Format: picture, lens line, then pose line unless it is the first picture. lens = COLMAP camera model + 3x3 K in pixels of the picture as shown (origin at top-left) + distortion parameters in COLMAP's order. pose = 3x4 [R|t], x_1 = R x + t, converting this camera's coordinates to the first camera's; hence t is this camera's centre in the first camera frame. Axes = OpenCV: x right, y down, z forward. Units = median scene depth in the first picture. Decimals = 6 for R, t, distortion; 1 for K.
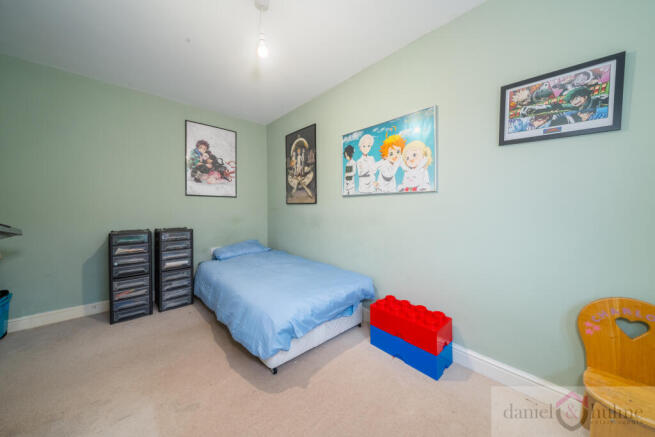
lens RADIAL K [[225.5, 0, 325.4], [0, 225.5, 218.2], [0, 0, 1]] dist [-0.002660, -0.000975]
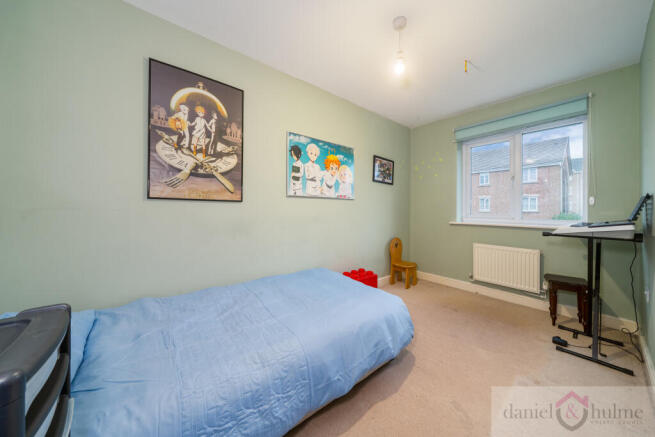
lens RADIAL K [[225.5, 0, 330.9], [0, 225.5, 212.1], [0, 0, 1]] dist [-0.002660, -0.000975]
pose [[0.036062, -0.014001, 0.999251, -0.893828], [0.031439, 0.999423, 0.012869, -0.038496], [-0.998855, 0.030952, 0.036481, 0.830272]]
